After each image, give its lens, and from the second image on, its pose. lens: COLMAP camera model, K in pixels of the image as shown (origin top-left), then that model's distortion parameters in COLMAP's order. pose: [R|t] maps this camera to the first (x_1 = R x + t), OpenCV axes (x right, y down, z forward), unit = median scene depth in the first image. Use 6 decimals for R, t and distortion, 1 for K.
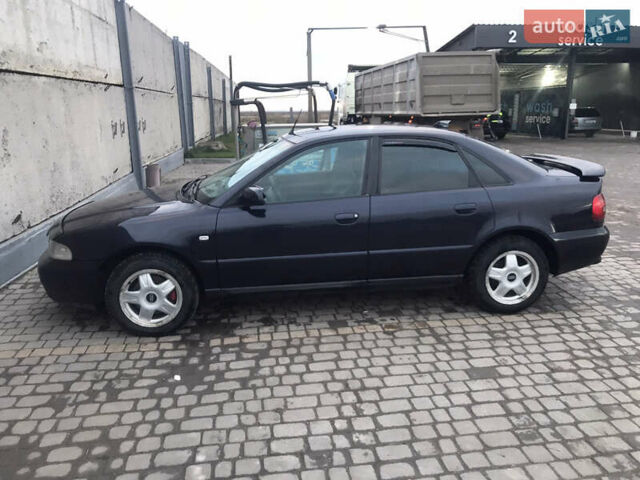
lens RADIAL K [[529.6, 0, 322.1], [0, 529.6, 241.2], [0, 0, 1]] dist [0.018619, -0.009761]
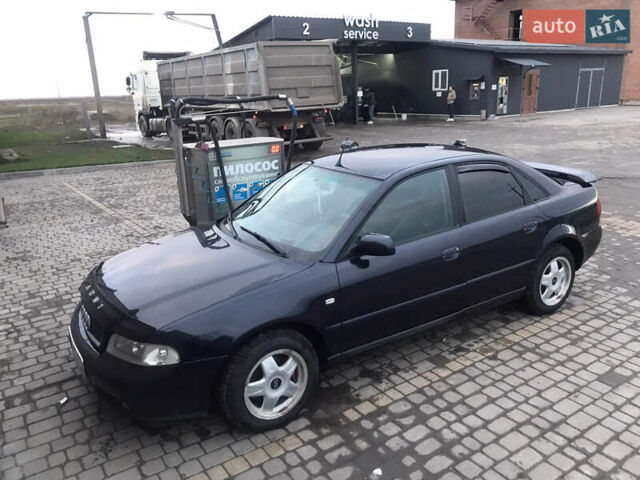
lens RADIAL K [[529.6, 0, 320.2], [0, 529.6, 240.9], [0, 0, 1]] dist [0.018619, -0.009761]
pose [[0.899795, -0.141450, 0.412748, -0.563019], [0.129315, 0.989944, 0.057348, -0.150485], [-0.416709, 0.001773, 0.909038, 0.215523]]
